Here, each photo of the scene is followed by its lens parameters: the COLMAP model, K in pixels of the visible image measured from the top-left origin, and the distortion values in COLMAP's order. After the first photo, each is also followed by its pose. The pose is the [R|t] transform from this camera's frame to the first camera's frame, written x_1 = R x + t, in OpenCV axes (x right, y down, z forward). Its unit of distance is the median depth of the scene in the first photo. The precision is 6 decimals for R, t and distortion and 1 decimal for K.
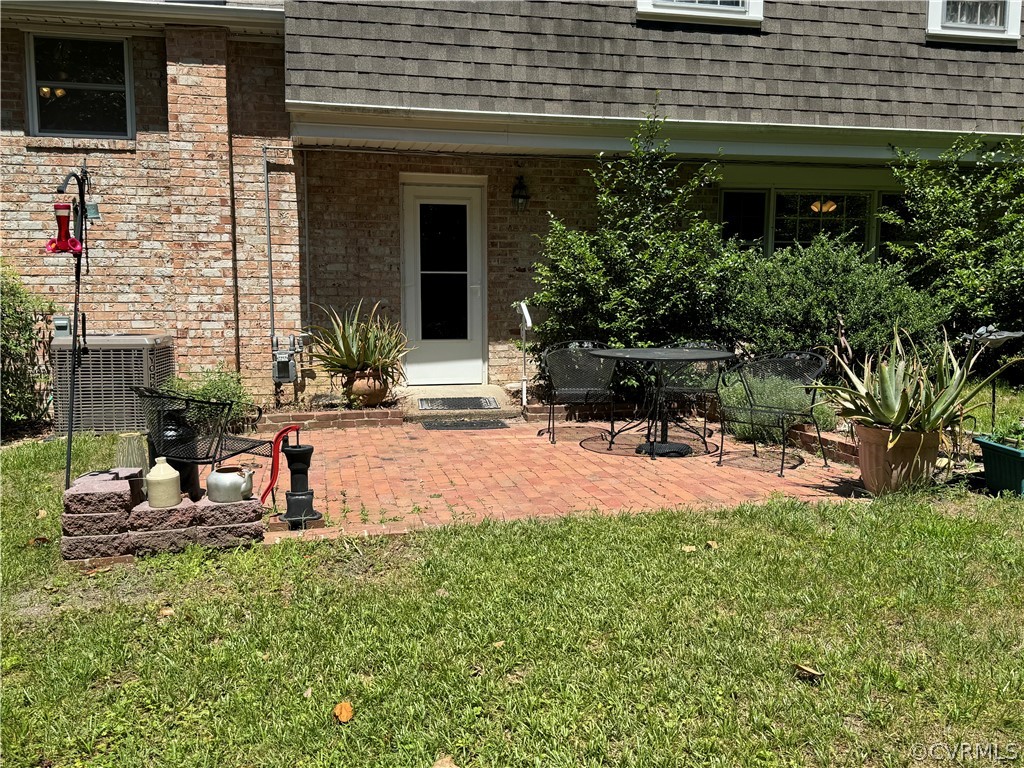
lens RADIAL K [[902.6, 0, 505.2], [0, 902.6, 394.9], [0, 0, 1]] dist [0.080127, -0.086484]
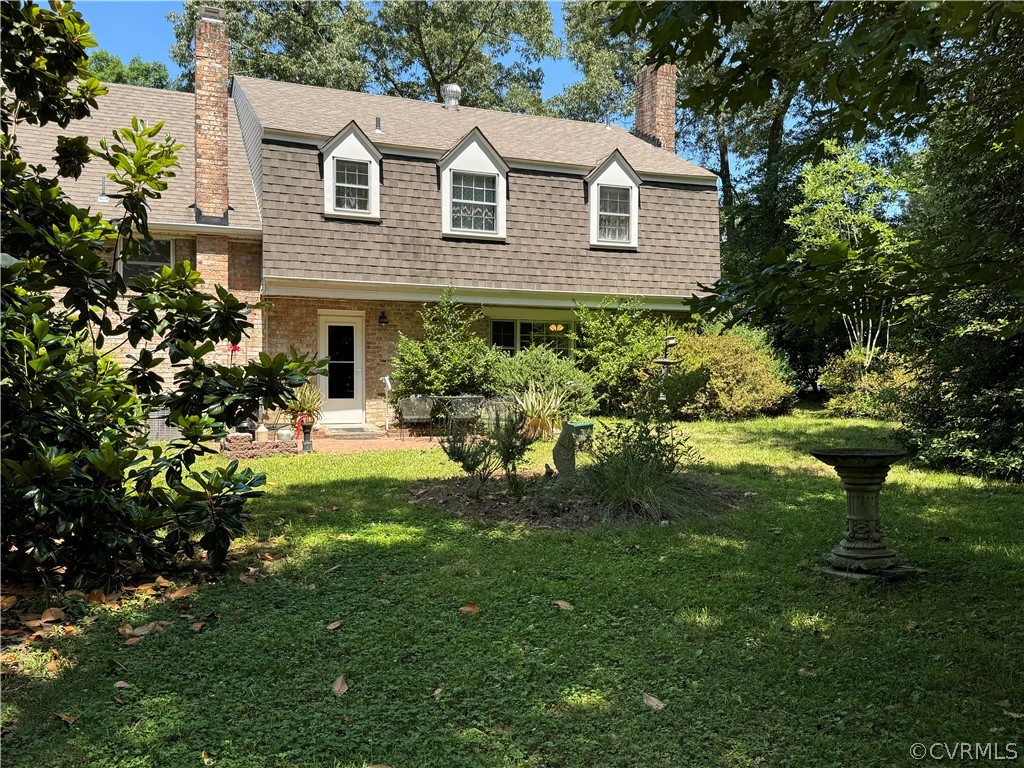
lens RADIAL K [[902.6, 0, 521.1], [0, 902.6, 390.4], [0, 0, 1]] dist [0.080127, -0.086484]
pose [[0.981395, -0.002758, 0.191981, -0.065159], [0.024228, 0.993683, -0.109575, 0.138398], [-0.190466, 0.112187, 0.975262, -0.897194]]
